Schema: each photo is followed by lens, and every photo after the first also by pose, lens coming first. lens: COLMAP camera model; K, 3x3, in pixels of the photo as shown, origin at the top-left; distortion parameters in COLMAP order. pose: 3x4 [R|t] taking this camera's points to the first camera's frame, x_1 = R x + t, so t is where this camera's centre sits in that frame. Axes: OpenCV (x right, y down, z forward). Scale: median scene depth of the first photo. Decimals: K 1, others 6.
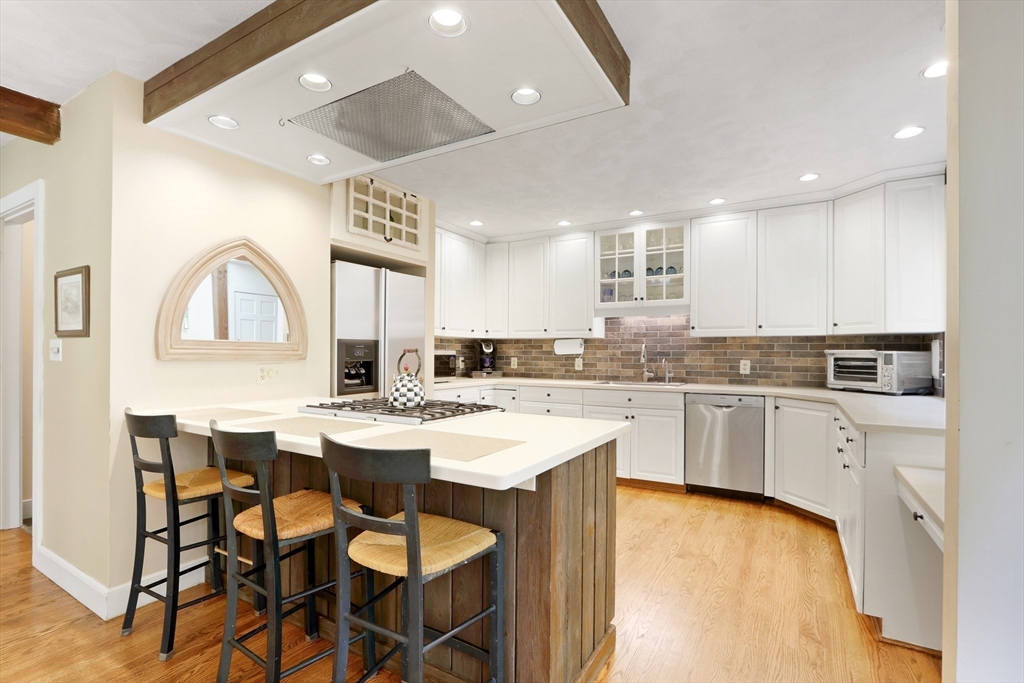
lens RADIAL K [[487.2, 0, 505.6], [0, 487.2, 353.5], [0, 0, 1]] dist [-0.019244, 0.000131]
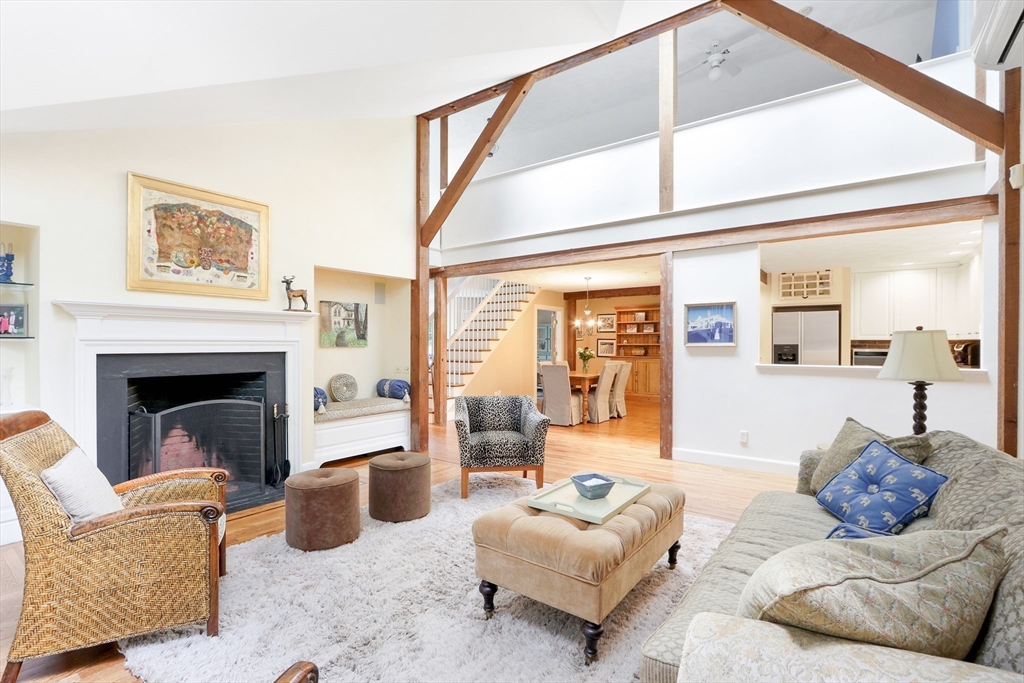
lens RADIAL K [[471.3, 0, 512.0], [0, 471.3, 341.5], [0, 0, 1]] dist [0.000015, 0.000159]
pose [[-0.089523, -0.013833, -0.995889, 1.583457], [-0.006782, 0.999889, -0.013279, -0.002236], [0.995962, 0.005565, -0.089607, -0.085369]]
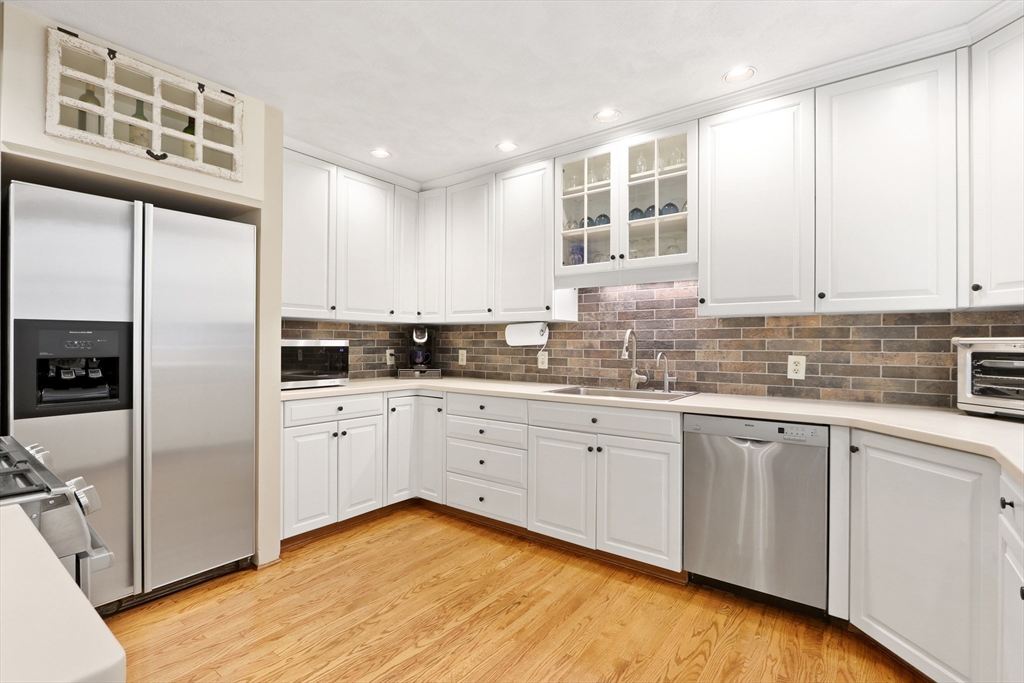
lens RADIAL K [[480.2, 0, 512.0], [0, 480.2, 341.5], [0, 0, 1]] dist [-0.018203, 0.001508]
pose [[0.993334, -0.001143, -0.115263, 0.214401], [0.000501, 0.999984, -0.005599, -0.000369], [0.115268, 0.005504, 0.993319, 0.379186]]
